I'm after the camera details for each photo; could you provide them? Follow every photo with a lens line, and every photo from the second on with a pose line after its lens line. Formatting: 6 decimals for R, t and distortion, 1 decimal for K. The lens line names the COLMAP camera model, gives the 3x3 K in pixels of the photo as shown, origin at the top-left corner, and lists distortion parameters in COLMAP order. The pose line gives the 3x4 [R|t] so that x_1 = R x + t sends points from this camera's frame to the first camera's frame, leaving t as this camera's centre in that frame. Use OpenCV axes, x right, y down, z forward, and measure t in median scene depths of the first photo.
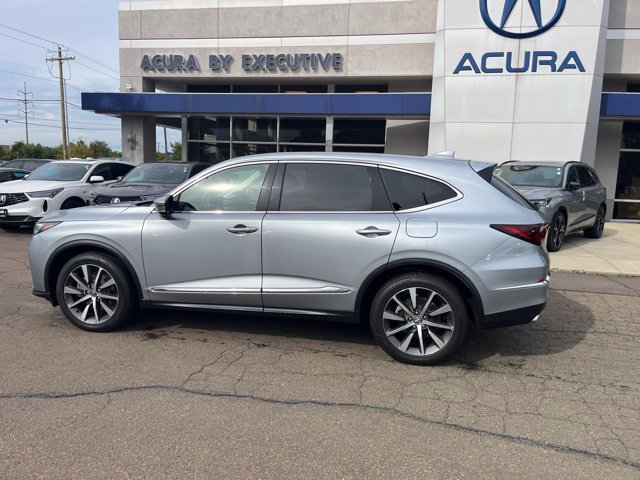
lens RADIAL K [[482.4, 0, 318.4], [0, 482.4, 240.1], [0, 0, 1]] dist [0.074917, -0.094067]
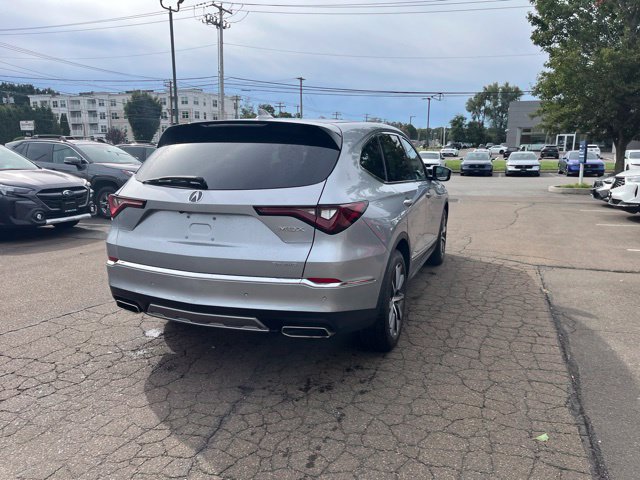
lens RADIAL K [[482.4, 0, 318.4], [0, 482.4, 243.3], [0, 0, 1]] dist [0.074917, -0.094067]
pose [[-0.145954, 0.163753, -0.975645, 0.342843], [-0.144813, 0.972046, 0.184813, -0.043801], [0.978635, 0.168260, -0.118161, 0.400959]]
